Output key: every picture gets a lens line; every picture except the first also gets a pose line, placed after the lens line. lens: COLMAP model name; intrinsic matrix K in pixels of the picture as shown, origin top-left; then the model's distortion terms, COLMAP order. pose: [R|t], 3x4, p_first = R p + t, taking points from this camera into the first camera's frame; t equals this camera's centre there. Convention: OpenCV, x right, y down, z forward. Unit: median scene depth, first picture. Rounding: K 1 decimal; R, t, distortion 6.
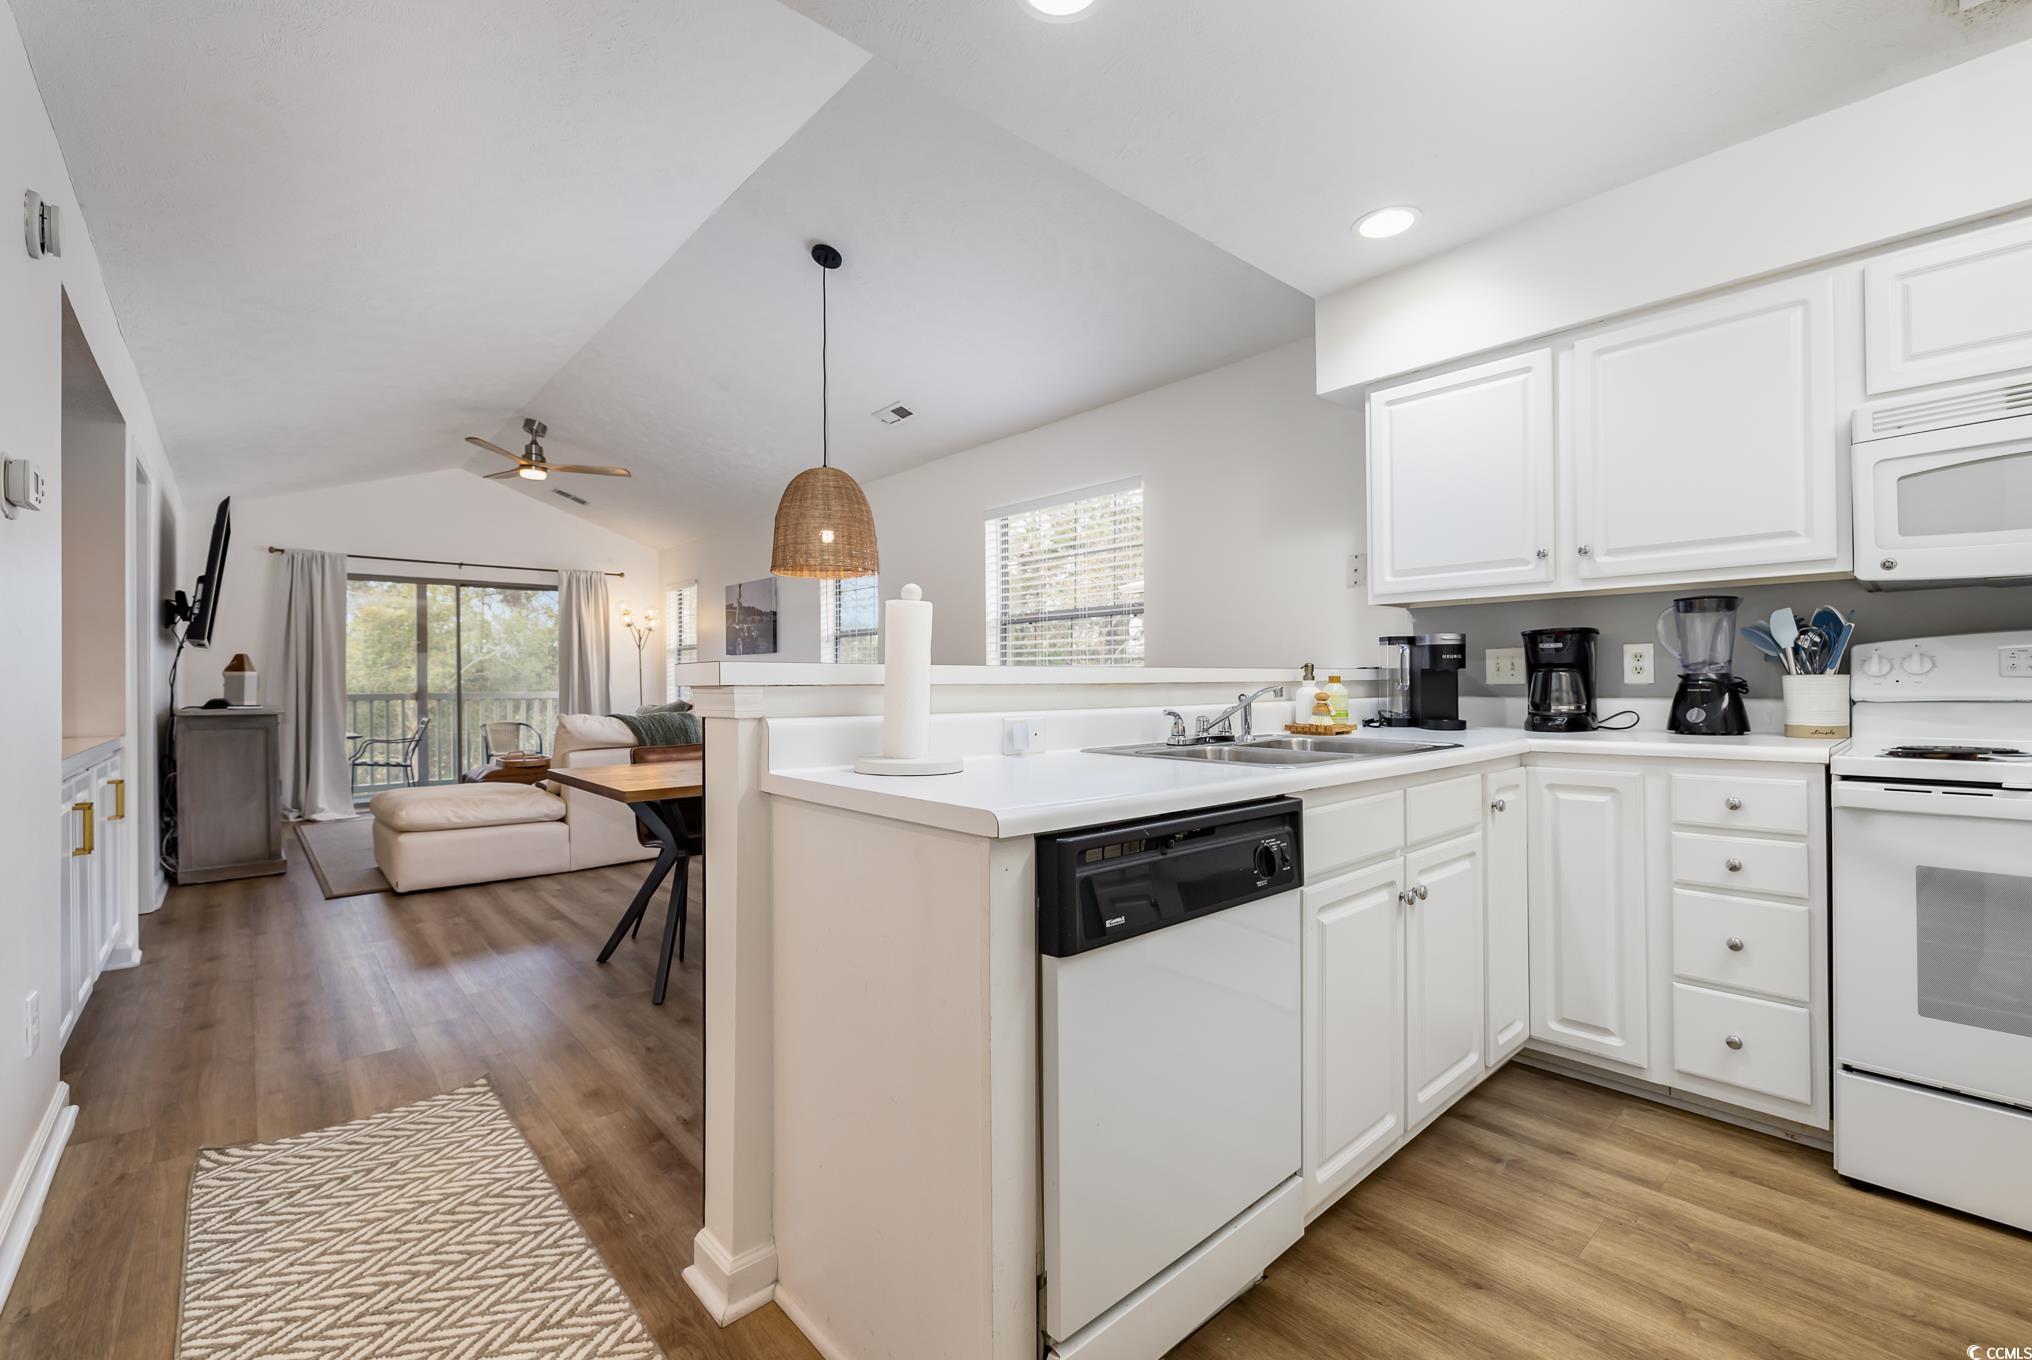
lens RADIAL K [[865.2, 0, 1011.0], [0, 865.2, 680.0], [0, 0, 1]] dist [-0.003160, -0.000174]
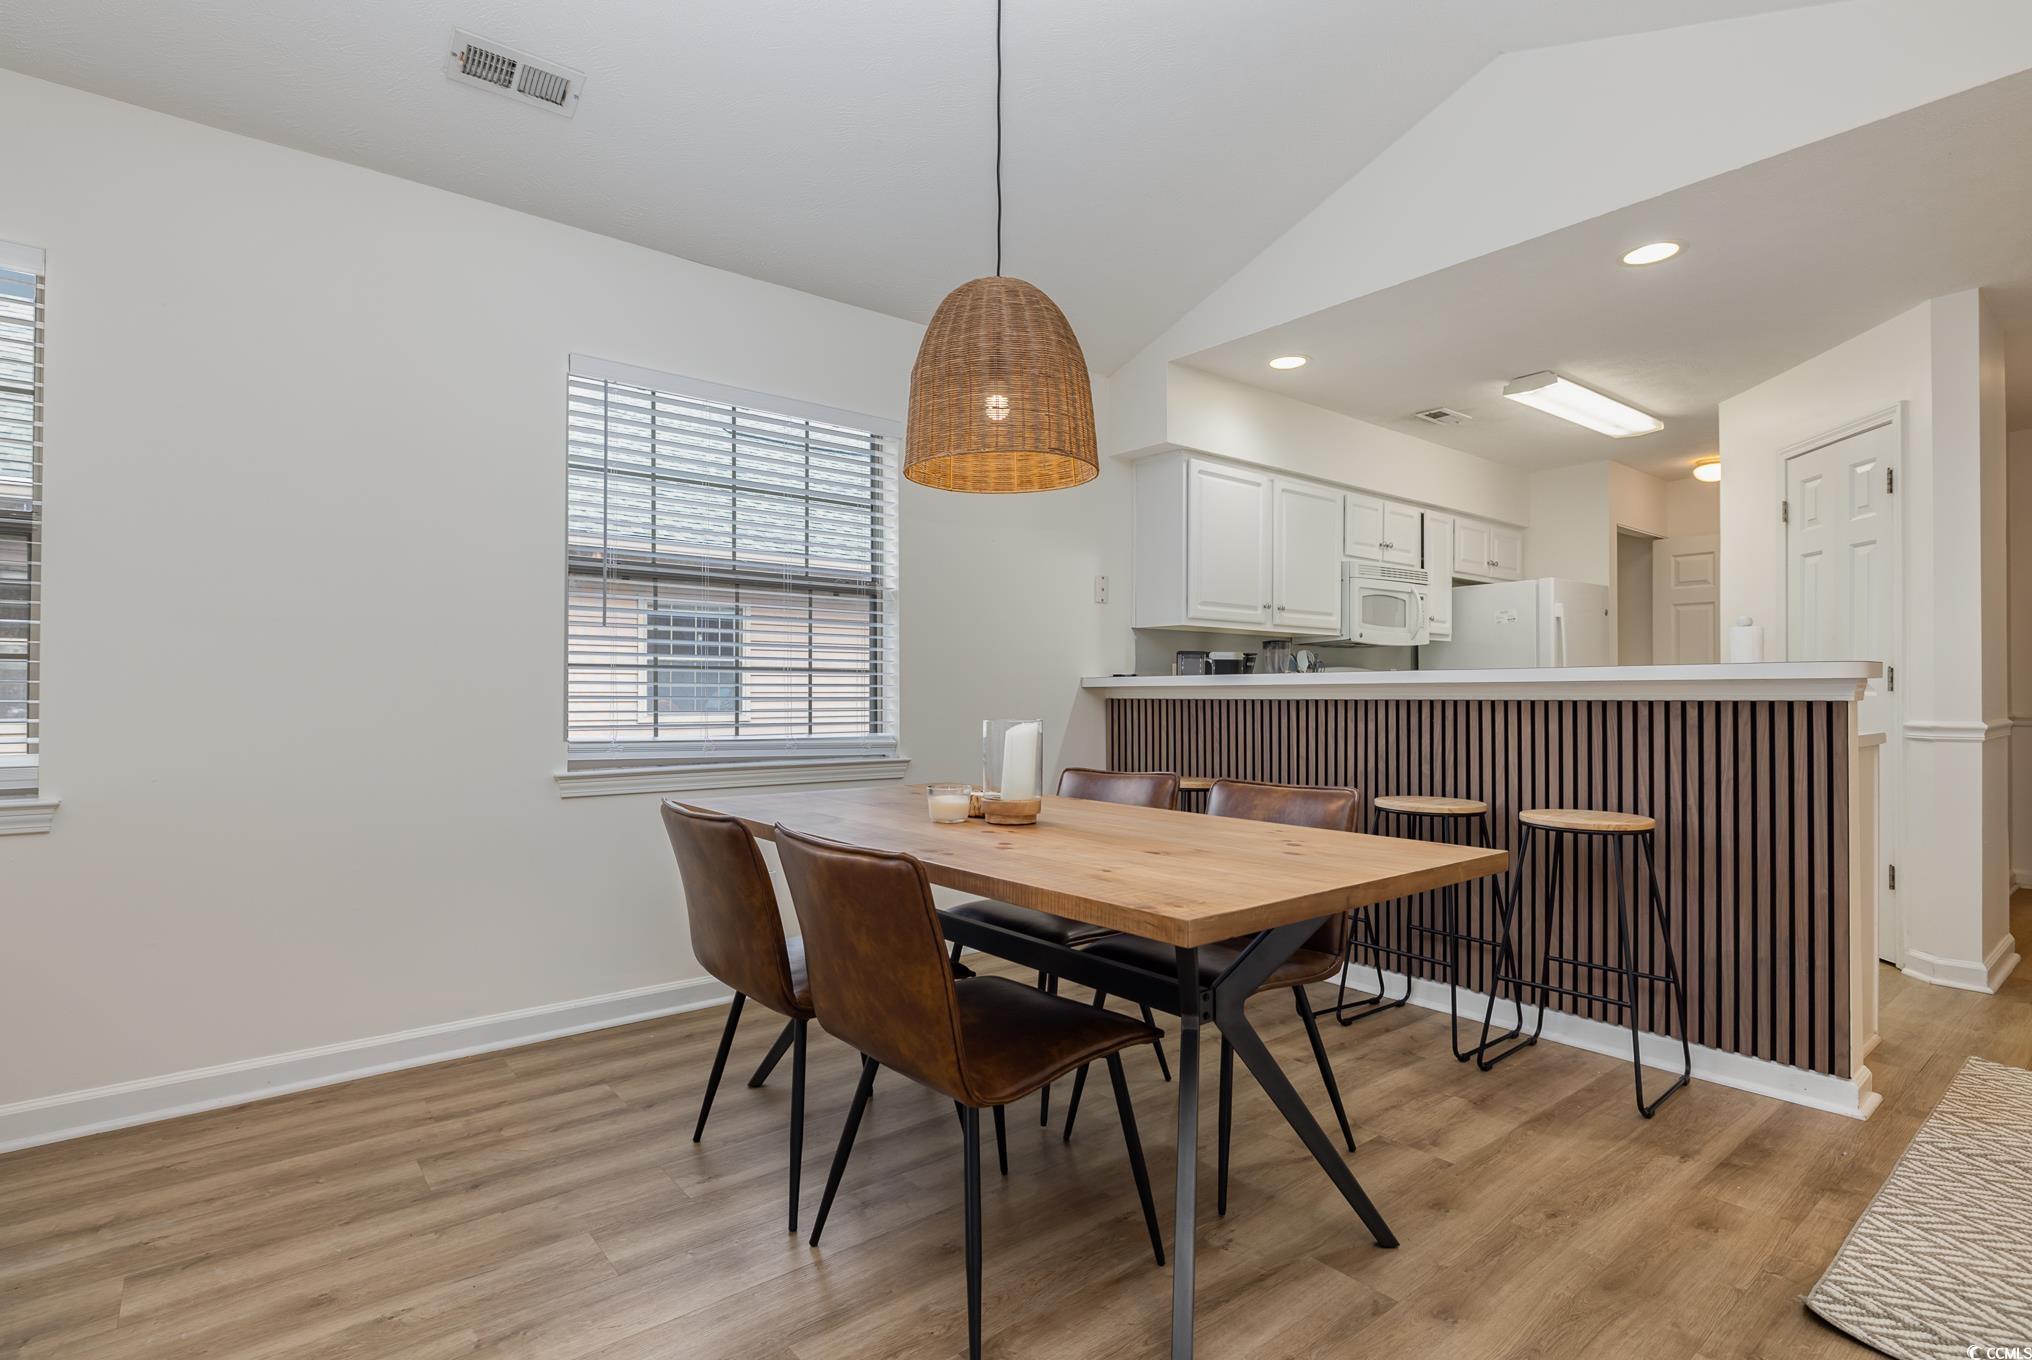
lens RADIAL K [[974.1, 0, 1022.3], [0, 974.1, 692.4], [0, 0, 1]] dist [-0.011238, 0.002213]
pose [[0.049526, -0.000023, 0.998773, -1.216094], [-0.009273, 0.999957, 0.000483, 0.015411], [-0.998730, -0.009286, 0.049524, 1.396422]]
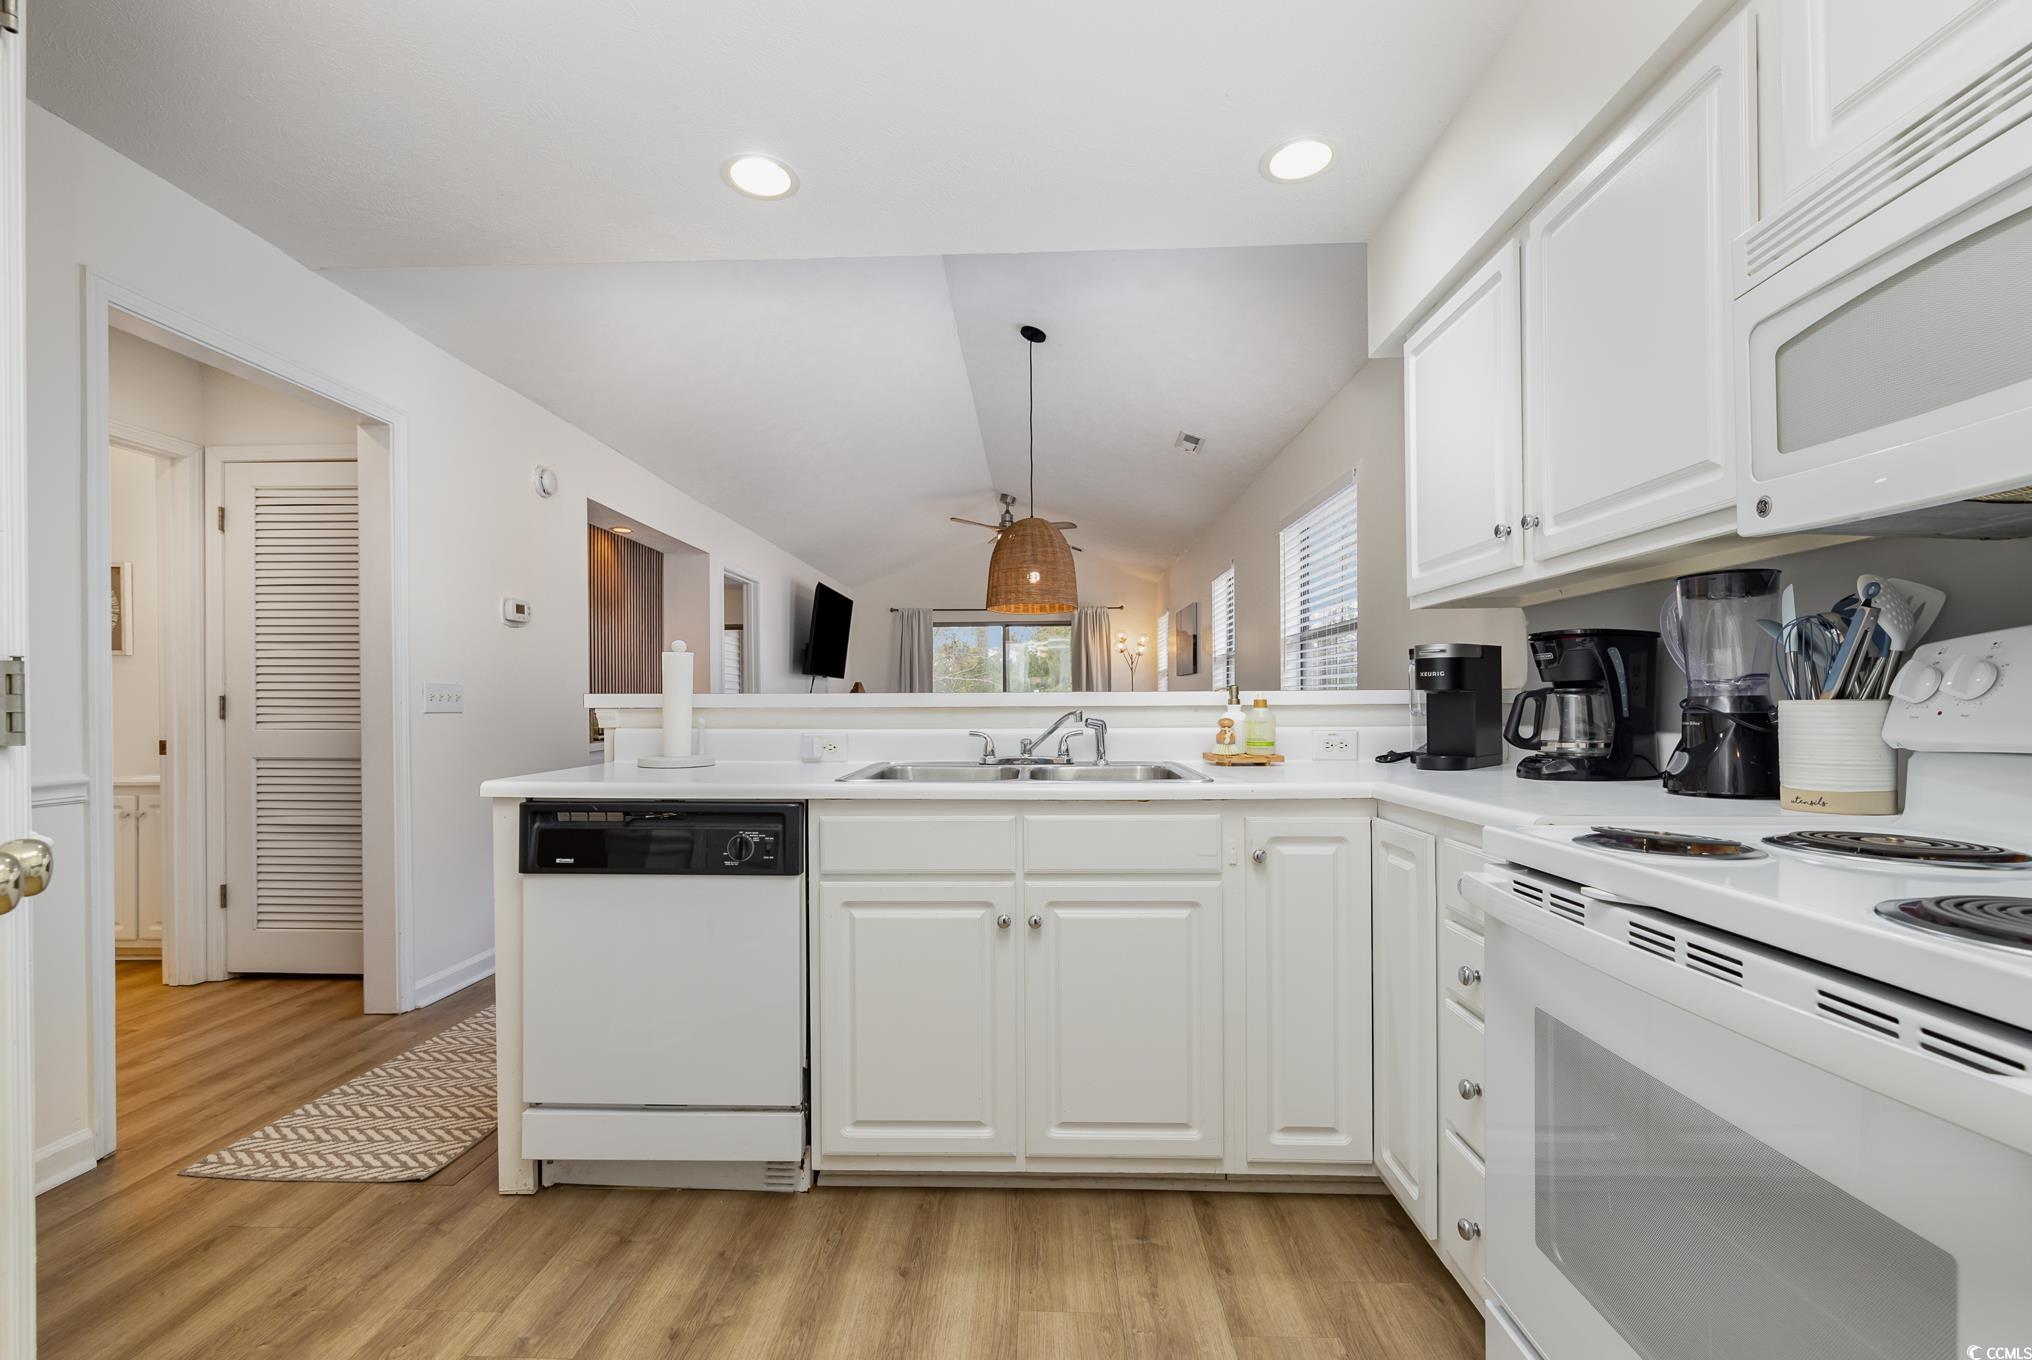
lens RADIAL K [[865.2, 0, 1009.9], [0, 865.2, 715.4], [0, 0, 1]] dist [-0.003160, -0.000174]
pose [[0.723787, 0.013559, -0.689890, 0.842113], [0.001844, 0.999765, 0.021584, -0.008562], [0.690021, -0.016895, 0.723592, 0.200645]]
